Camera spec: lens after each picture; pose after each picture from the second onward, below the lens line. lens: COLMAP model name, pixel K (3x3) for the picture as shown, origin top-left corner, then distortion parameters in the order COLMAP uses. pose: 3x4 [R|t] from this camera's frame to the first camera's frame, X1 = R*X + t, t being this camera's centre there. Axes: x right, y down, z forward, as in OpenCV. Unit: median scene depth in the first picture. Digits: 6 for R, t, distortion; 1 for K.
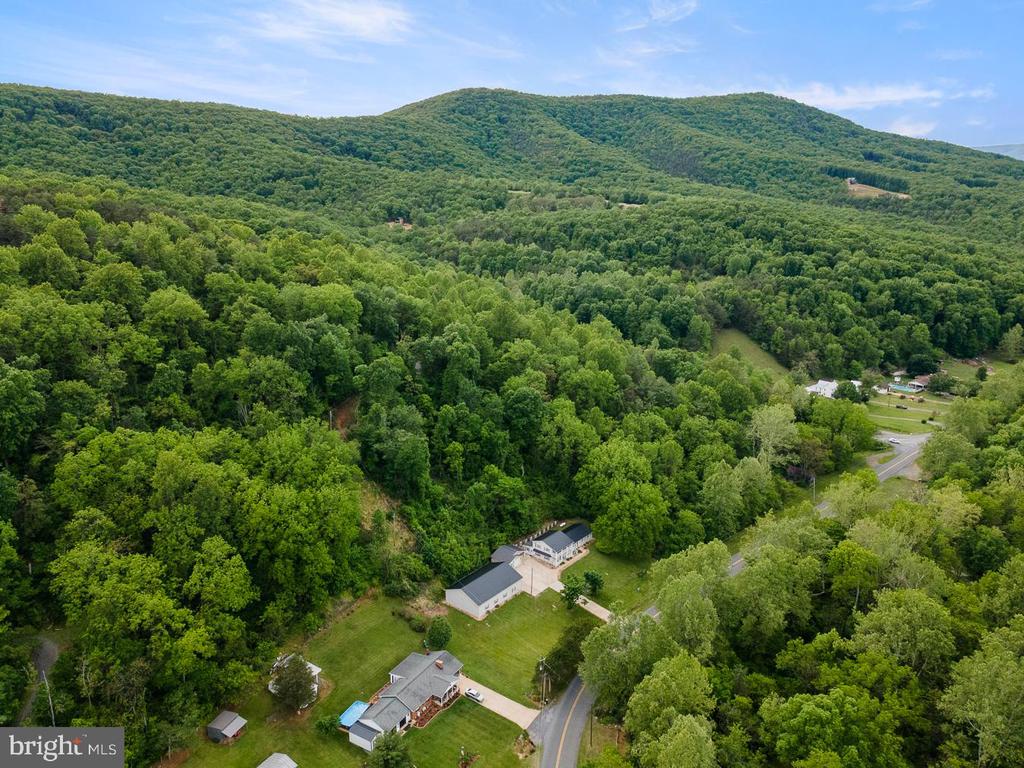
lens RADIAL K [[751.5, 0, 512.0], [0, 751.5, 384.0], [0, 0, 1]] dist [0.043676, -0.000369]
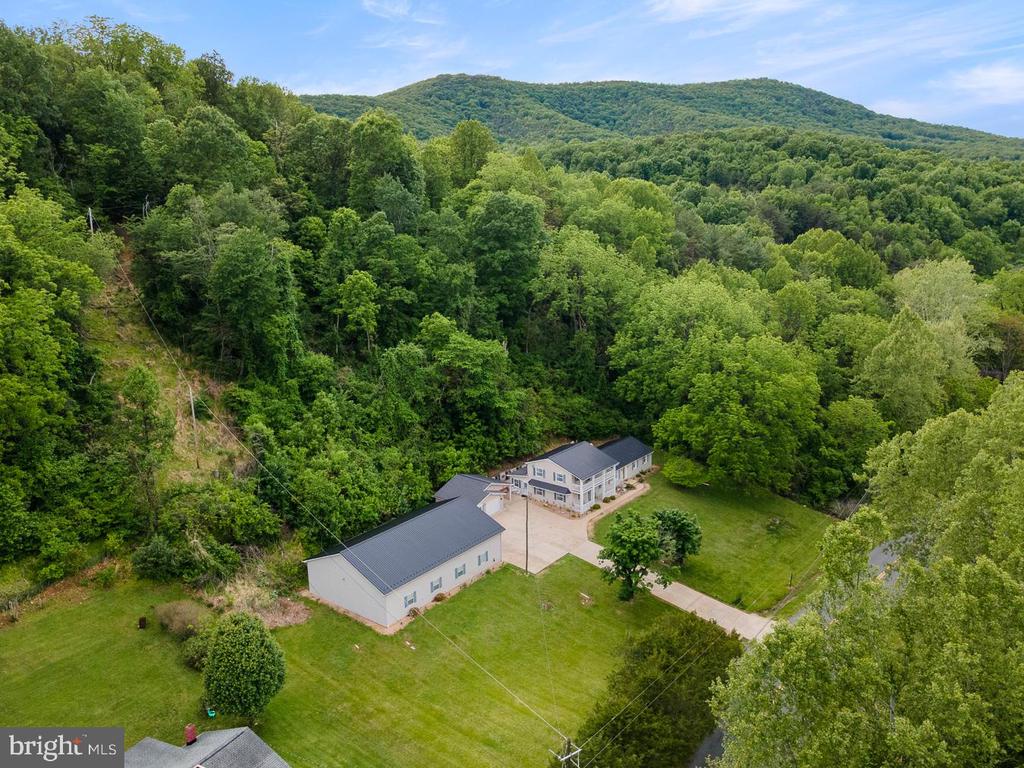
lens RADIAL K [[751.5, 0, 512.0], [0, 751.5, 384.0], [0, 0, 1]] dist [0.043676, -0.000369]
pose [[0.999526, -0.029799, 0.007752, 0.015653], [0.030220, 0.997654, -0.061430, 0.182129], [-0.005903, 0.061636, 0.998081, 0.526124]]
